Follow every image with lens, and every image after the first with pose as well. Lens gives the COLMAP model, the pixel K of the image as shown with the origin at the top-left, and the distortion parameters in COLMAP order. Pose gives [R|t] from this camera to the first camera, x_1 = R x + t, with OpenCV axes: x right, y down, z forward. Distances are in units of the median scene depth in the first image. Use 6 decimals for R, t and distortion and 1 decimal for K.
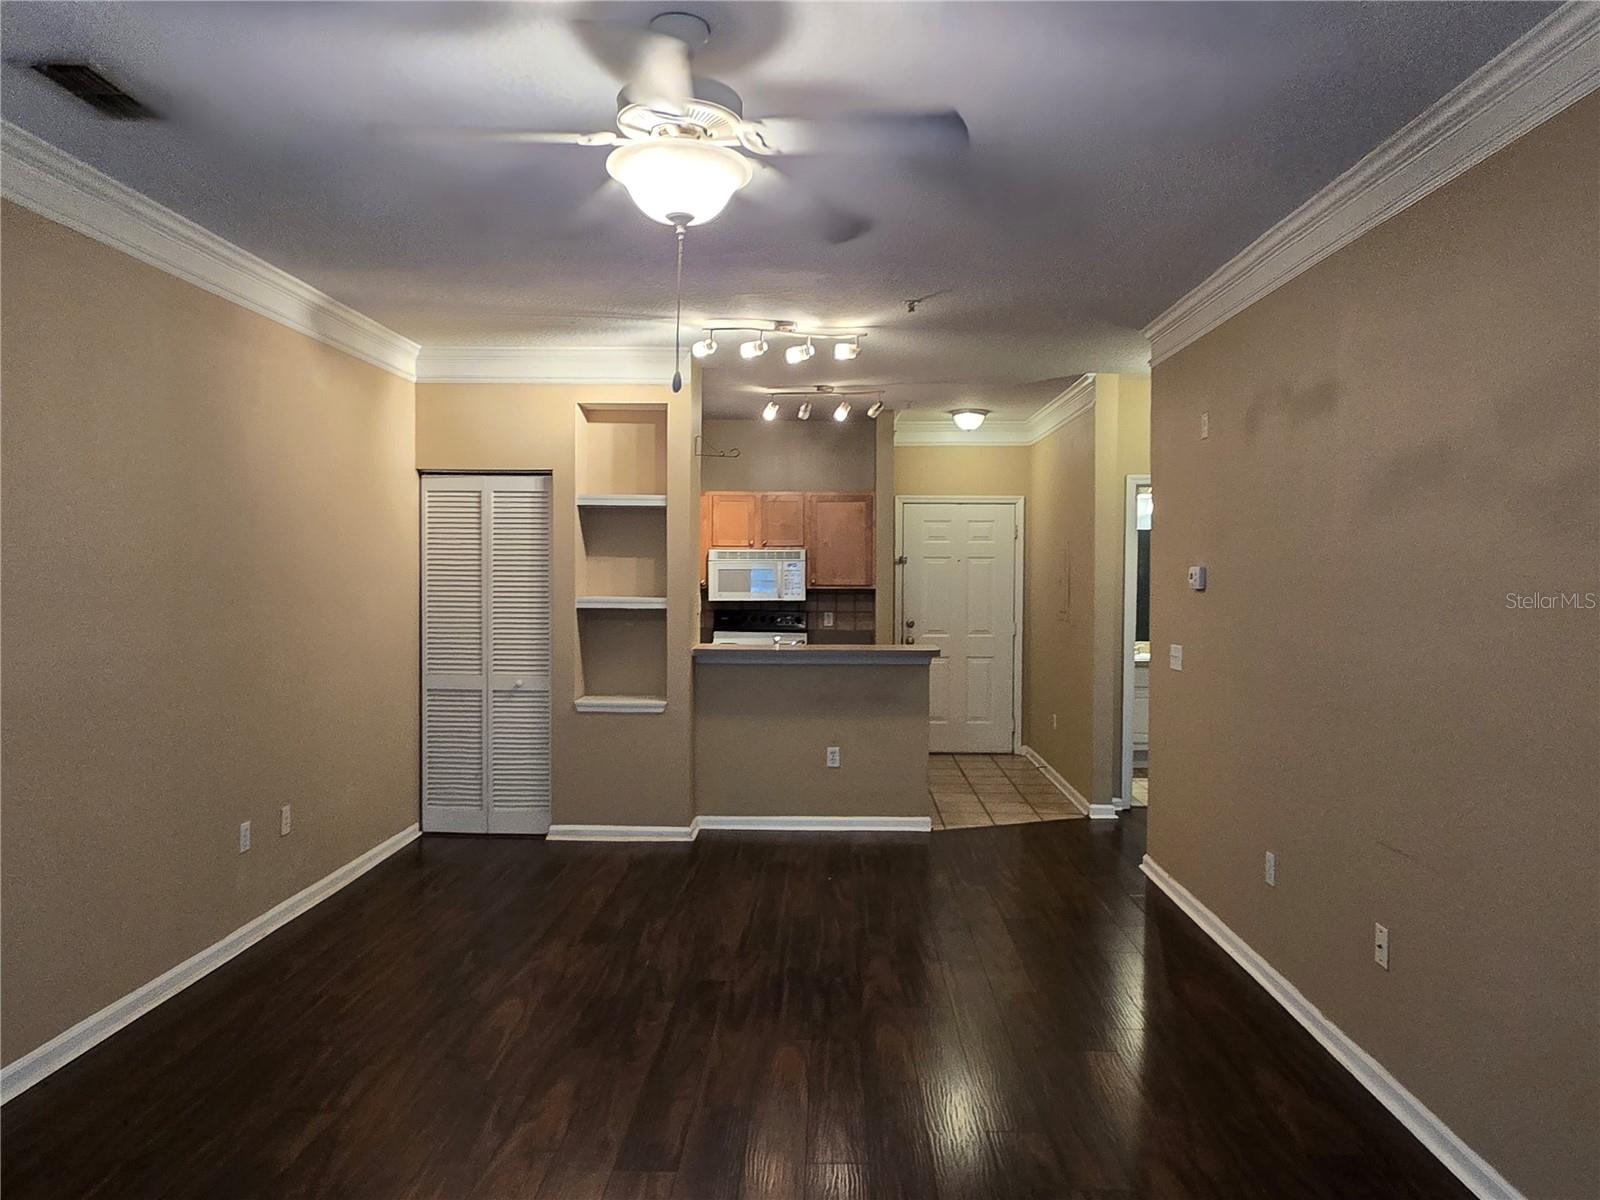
lens RADIAL K [[1098.7, 0, 813.7], [0, 1098.7, 602.1], [0, 0, 1]] dist [0.000412, 0.002075]
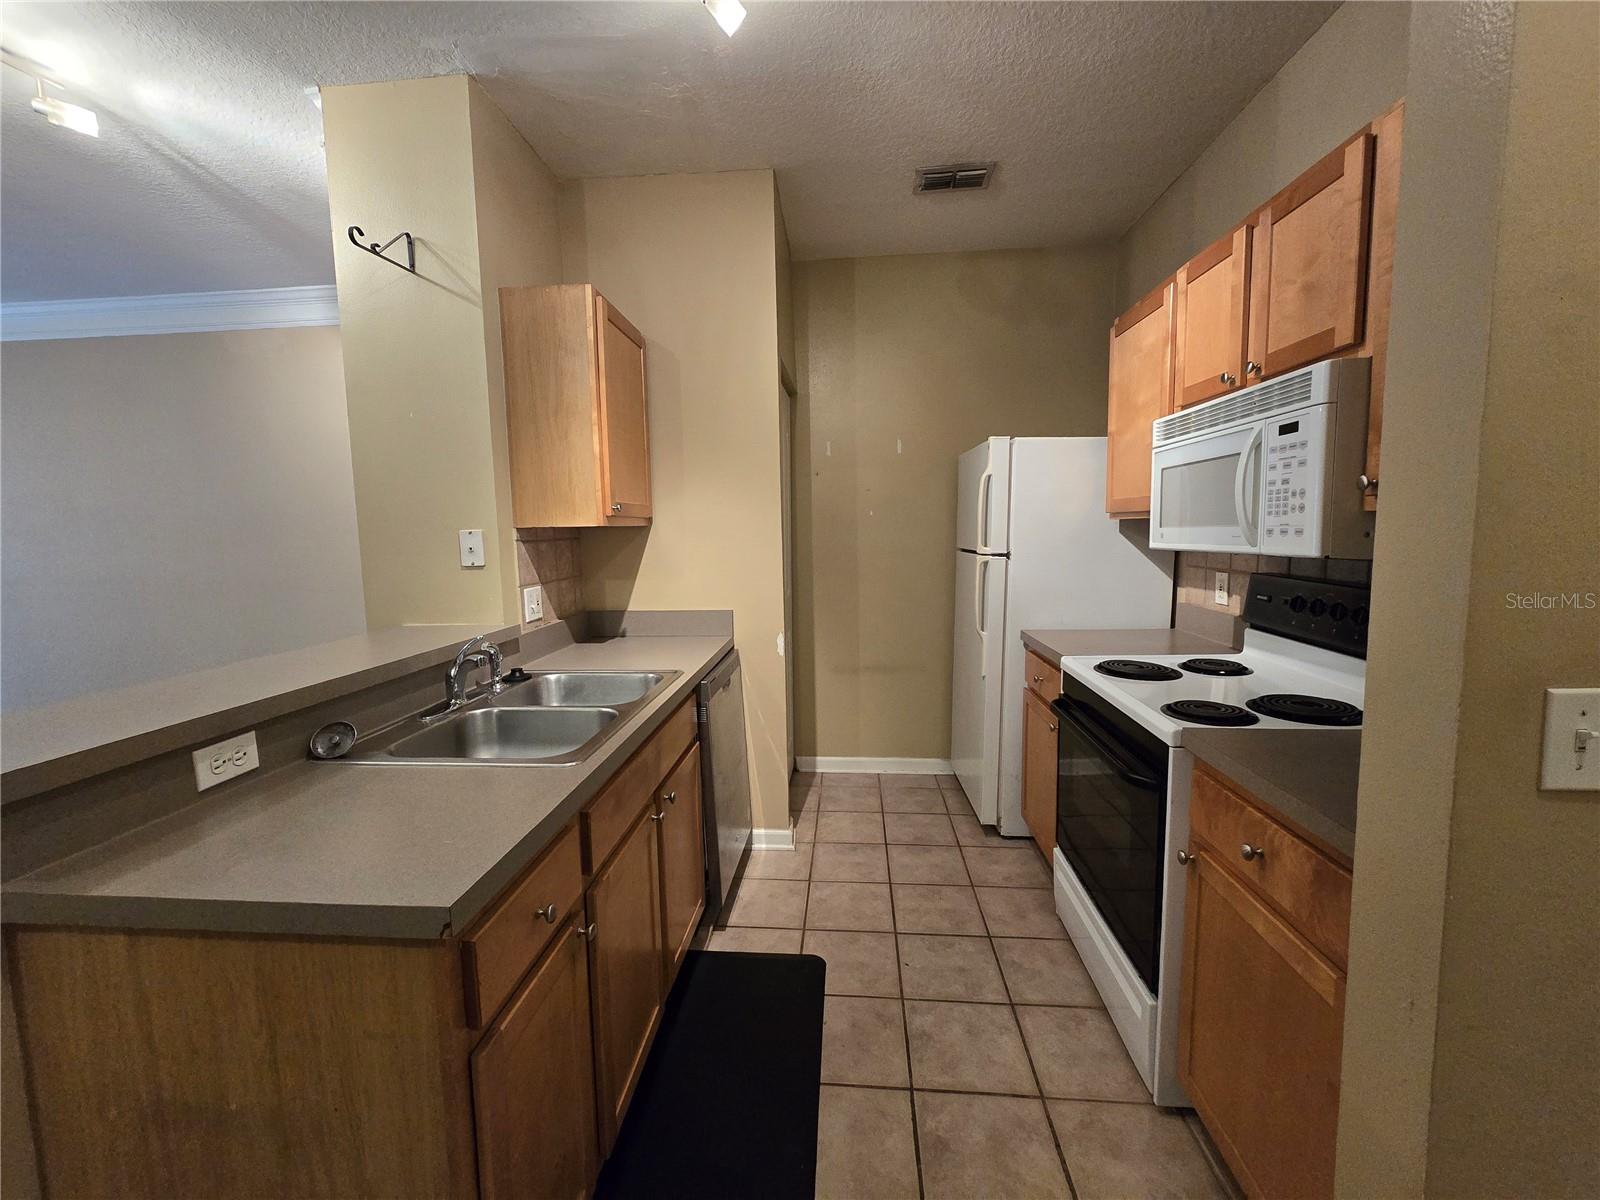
lens RADIAL K [[664.7, 0, 796.9], [0, 664.7, 594.8], [0, 0, 1]] dist [-0.003283, -0.000507]
pose [[-0.063754, 0.093163, -0.993608, 0.218618], [-0.005512, 0.995585, 0.093702, -0.009050], [0.997950, 0.011451, -0.062959, 1.220947]]
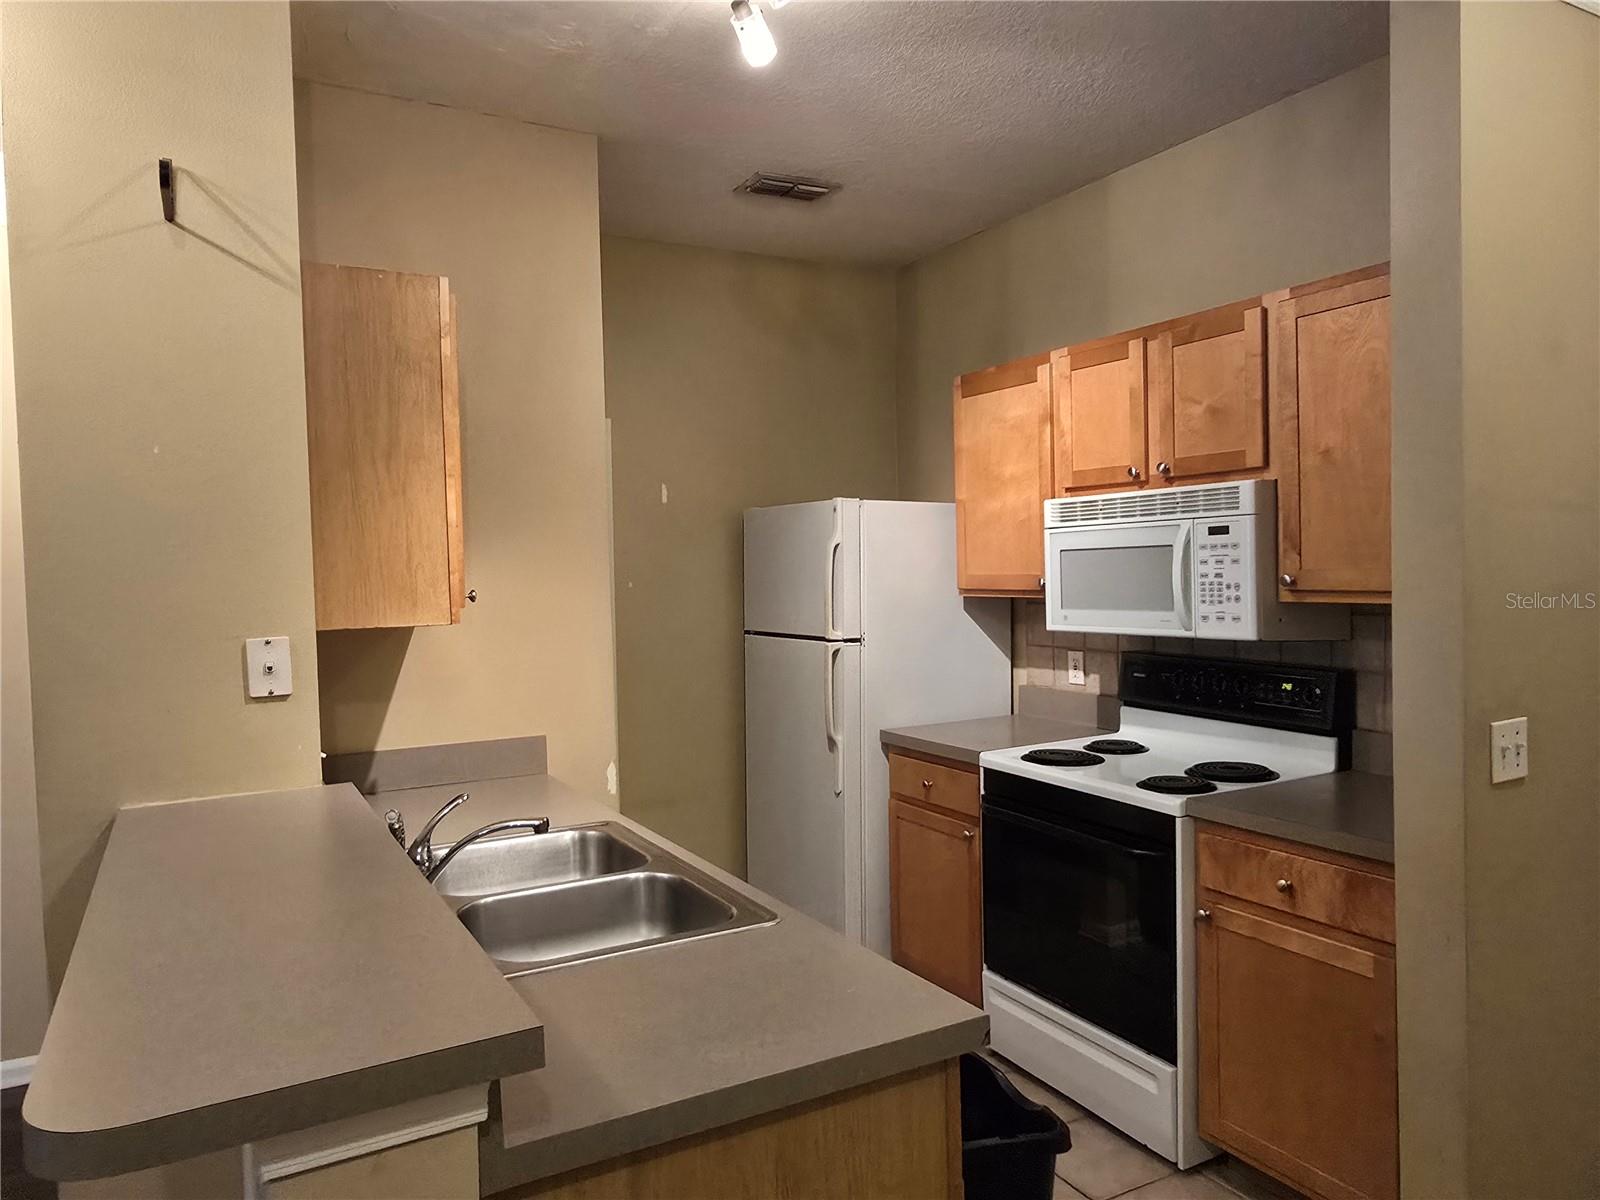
lens RADIAL K [[1098.7, 0, 813.7], [0, 1098.7, 602.1], [0, 0, 1]] dist [0.000412, 0.002075]
pose [[0.506083, 0.009471, -0.862433, 0.275263], [0.006203, 0.999874, 0.014621, -0.024429], [0.862462, -0.012749, 0.505961, 1.008290]]
